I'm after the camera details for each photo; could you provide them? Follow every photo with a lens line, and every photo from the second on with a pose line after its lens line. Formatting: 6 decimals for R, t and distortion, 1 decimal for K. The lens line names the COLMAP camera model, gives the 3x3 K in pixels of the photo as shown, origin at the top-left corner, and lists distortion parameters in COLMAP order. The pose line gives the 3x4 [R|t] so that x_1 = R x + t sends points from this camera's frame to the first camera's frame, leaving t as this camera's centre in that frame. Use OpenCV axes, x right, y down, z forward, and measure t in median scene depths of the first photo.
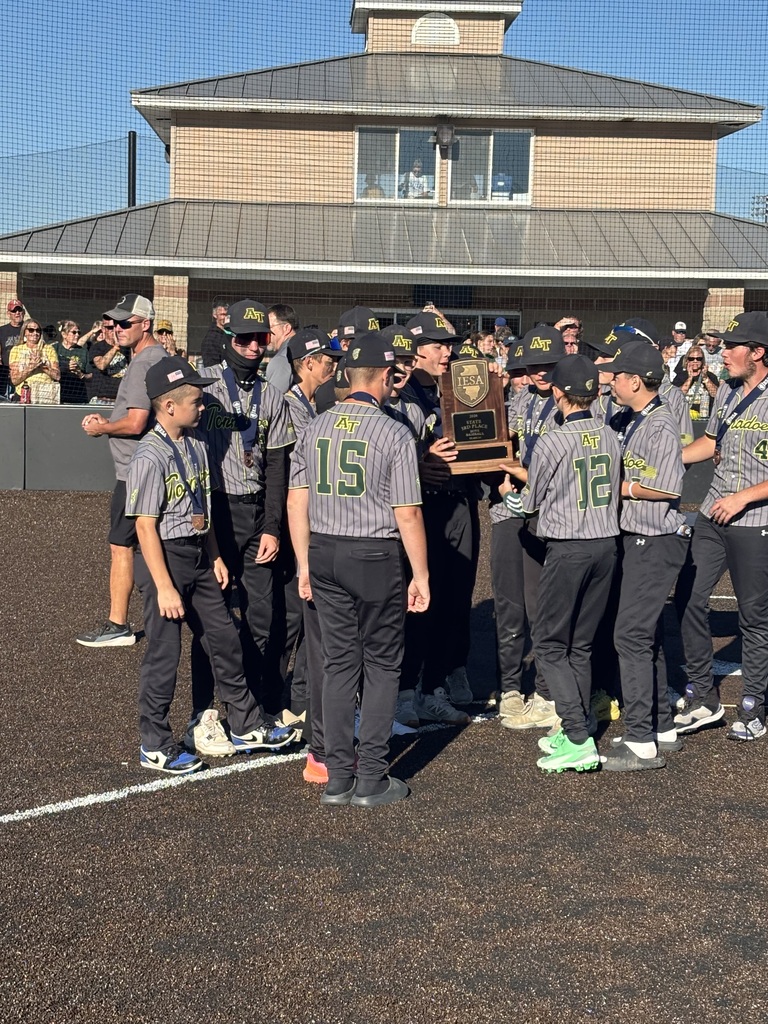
lens RADIAL K [[2033.8, 0, 340.7], [0, 2033.8, 501.5], [0, 0, 1]] dist [0.162509, 0.000000]
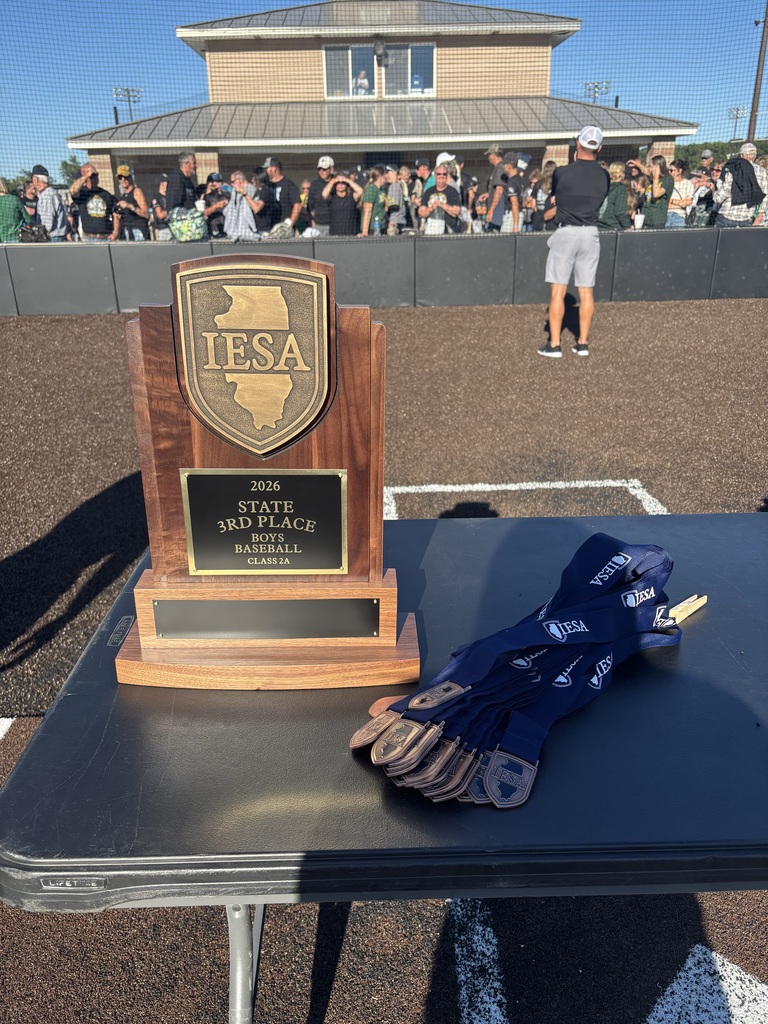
lens RADIAL K [[853.3, 0, 380.8], [0, 853.3, 504.3], [0, 0, 1]] dist [0.038718, -0.005461]
pose [[0.998529, -0.052183, 0.014688, 0.029675], [0.046325, 0.962084, 0.268789, -0.026145], [-0.028158, -0.267714, 0.963087, 0.331220]]
